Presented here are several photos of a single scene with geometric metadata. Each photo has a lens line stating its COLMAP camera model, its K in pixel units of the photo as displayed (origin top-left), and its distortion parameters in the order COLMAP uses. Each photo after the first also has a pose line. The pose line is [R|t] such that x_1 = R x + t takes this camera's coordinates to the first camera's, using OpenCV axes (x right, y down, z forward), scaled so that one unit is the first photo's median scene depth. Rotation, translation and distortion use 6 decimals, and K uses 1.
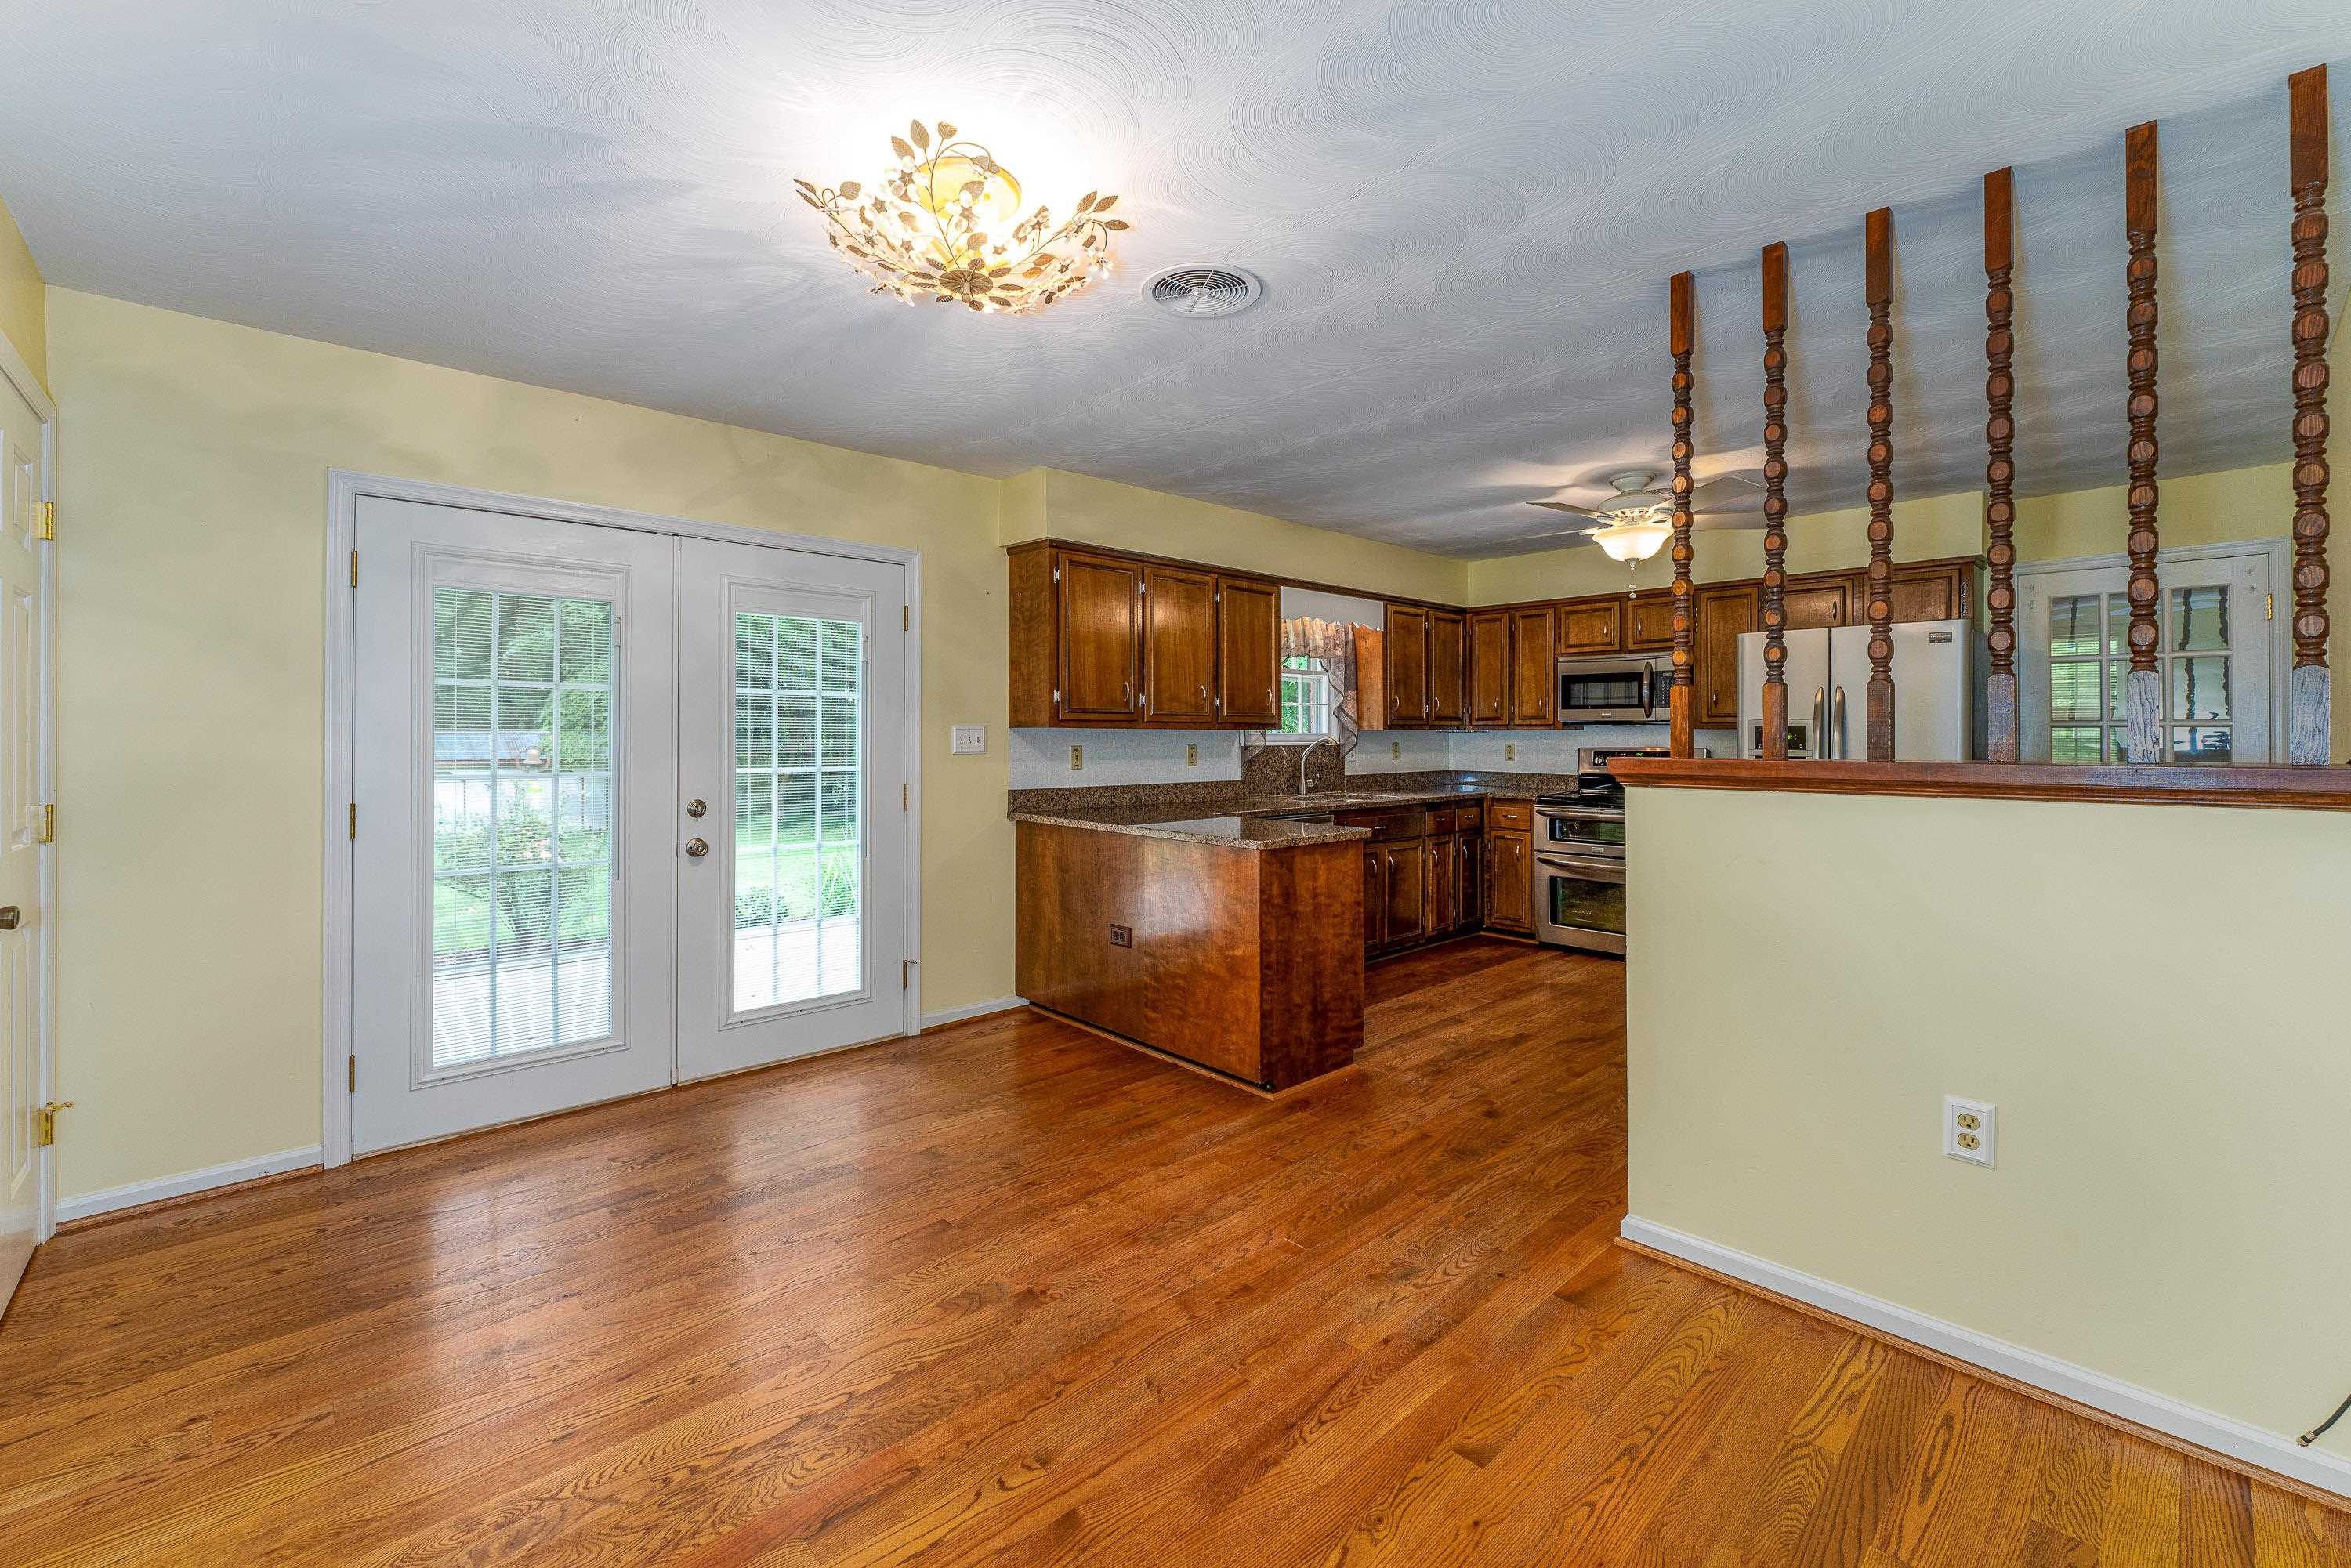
lens RADIAL K [[969.1, 0, 1172.2], [0, 969.1, 728.9], [0, 0, 1]] dist [0.000184, -0.000028]
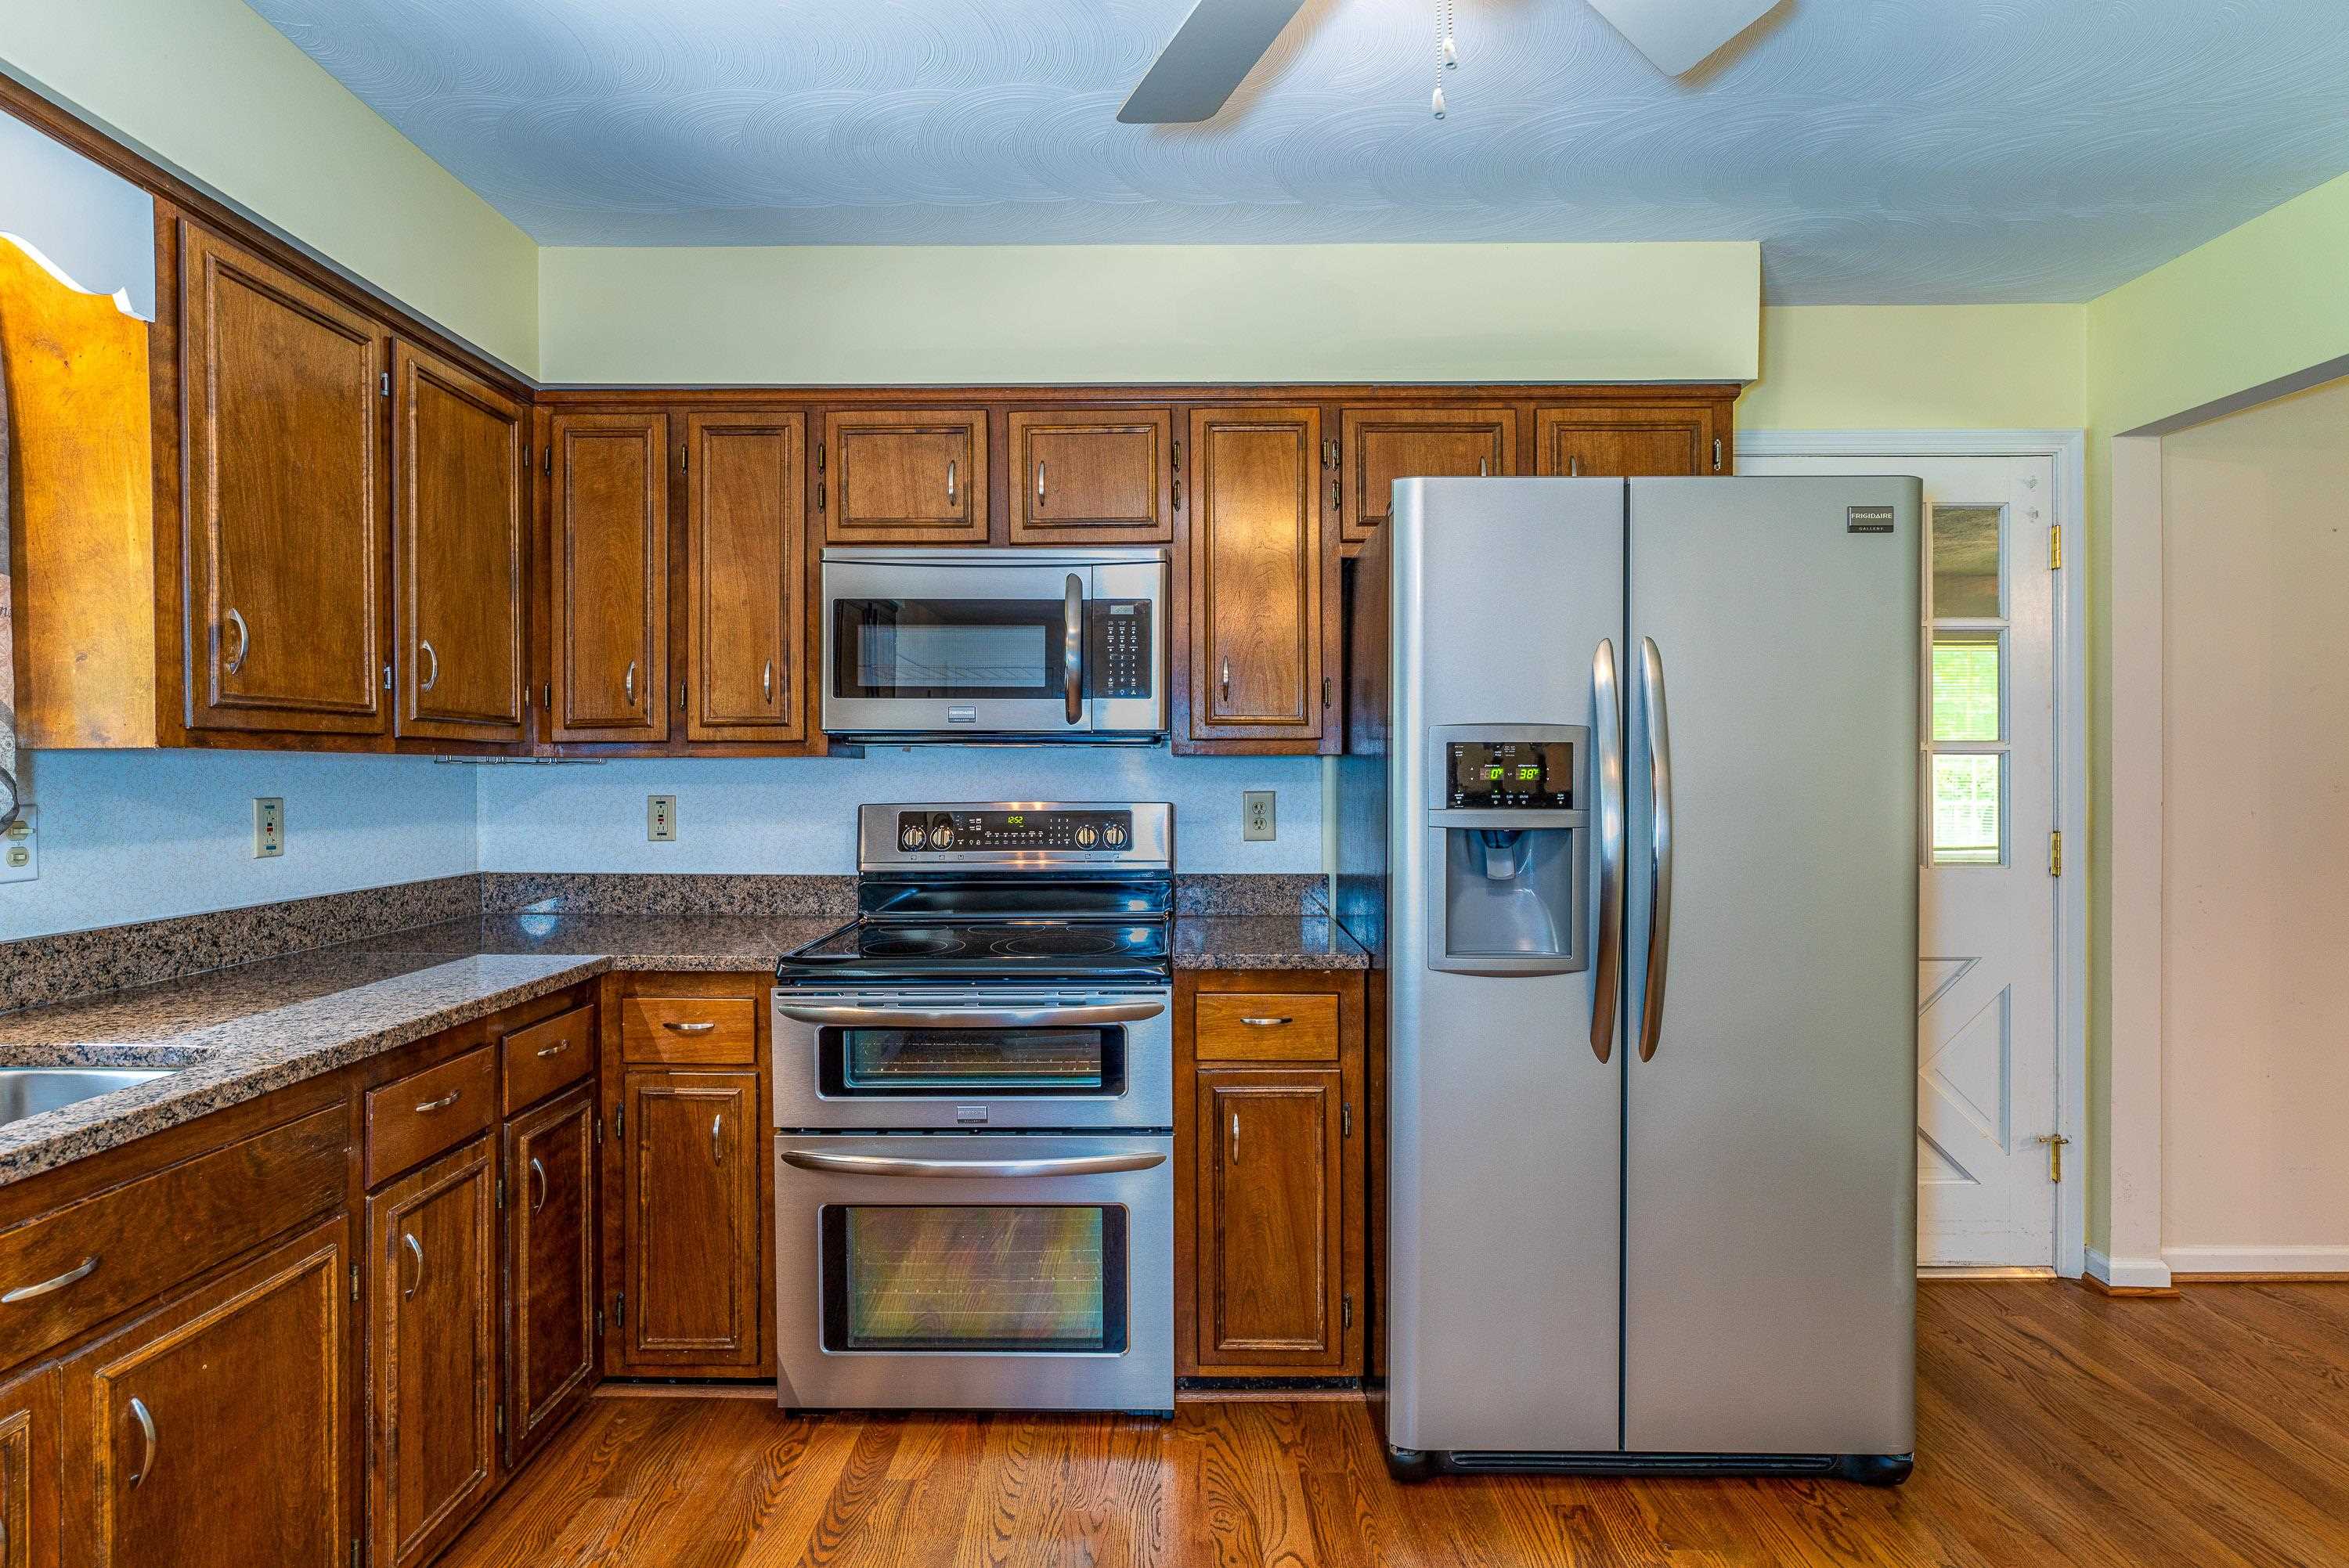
lens RADIAL K [[1162.5, 0, 1174.5], [0, 1162.5, 784.0], [0, 0, 1]] dist [-0.002751, -0.000236]
pose [[0.685264, -0.008140, 0.728250, 0.181428], [-0.002787, 0.999901, 0.013798, 0.004868], [-0.728290, -0.011484, 0.685173, 0.627425]]
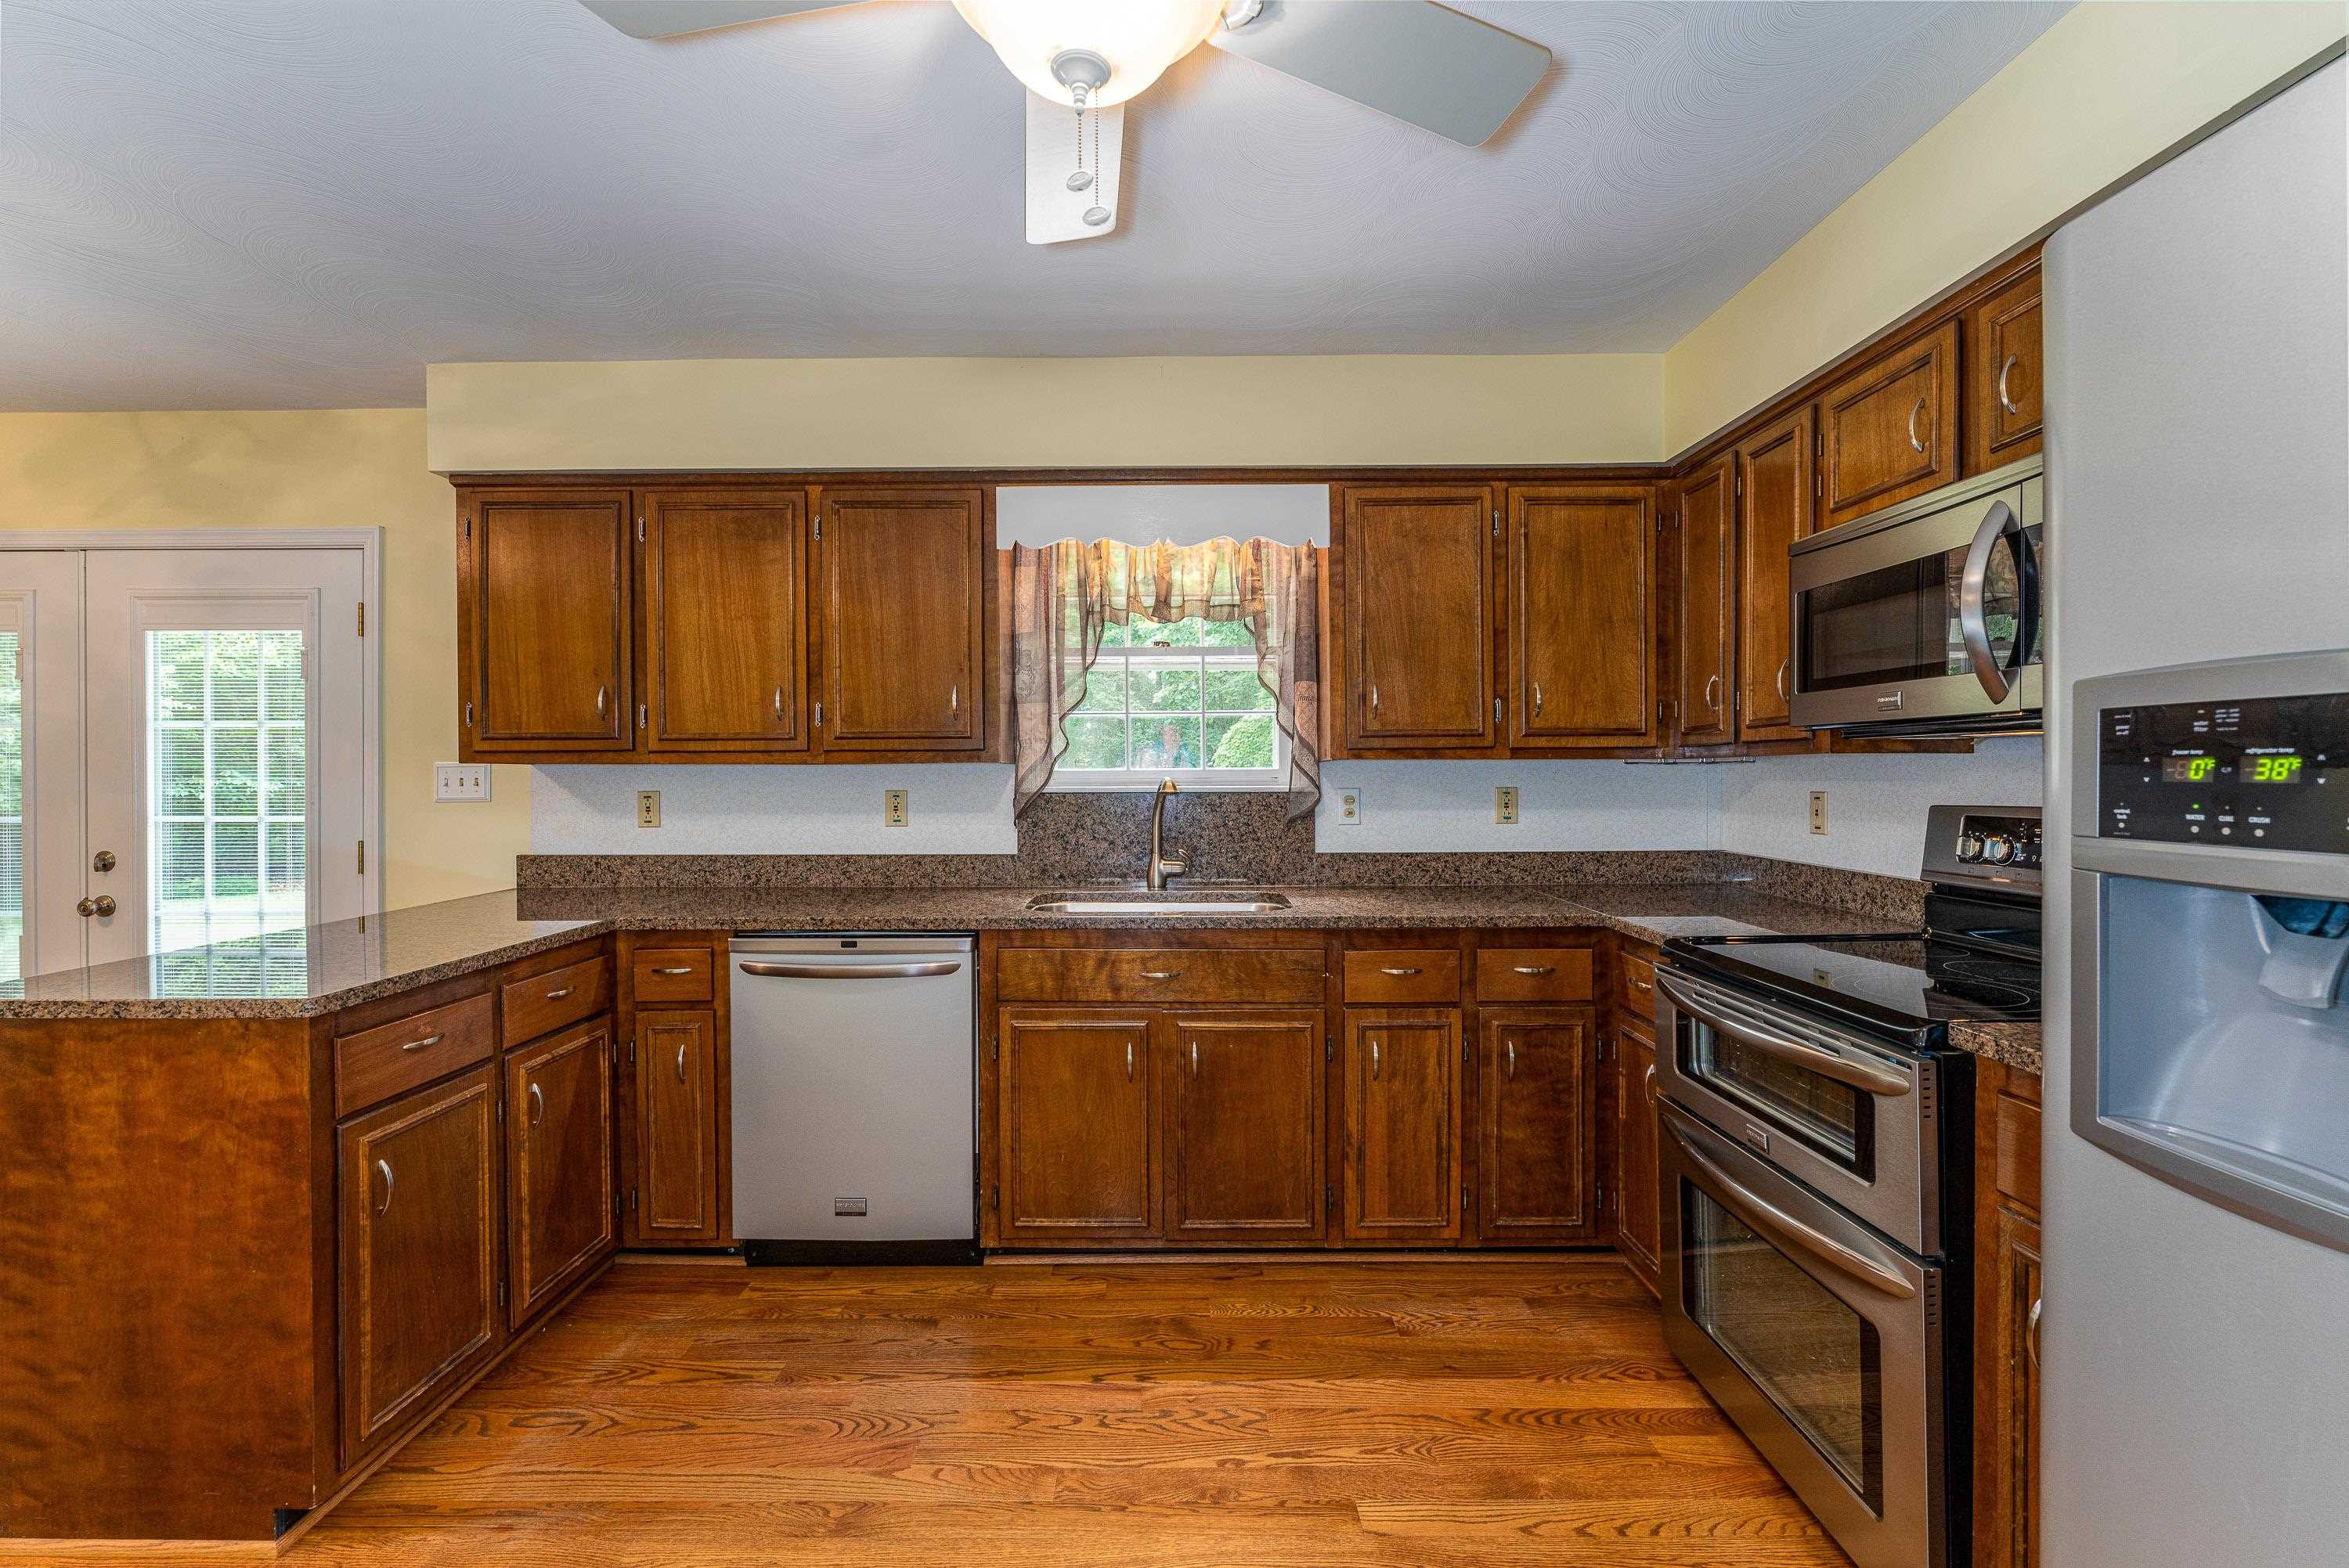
lens RADIAL K [[1009.3, 0, 1163.5], [0, 1009.3, 783.0], [0, 0, 1]] dist [-0.000784, -0.000244]
pose [[0.726658, 0.002239, -0.686996, 0.487817], [0.008452, 0.999890, 0.012199, 0.005202], [0.686948, -0.014670, 0.726559, 0.590015]]
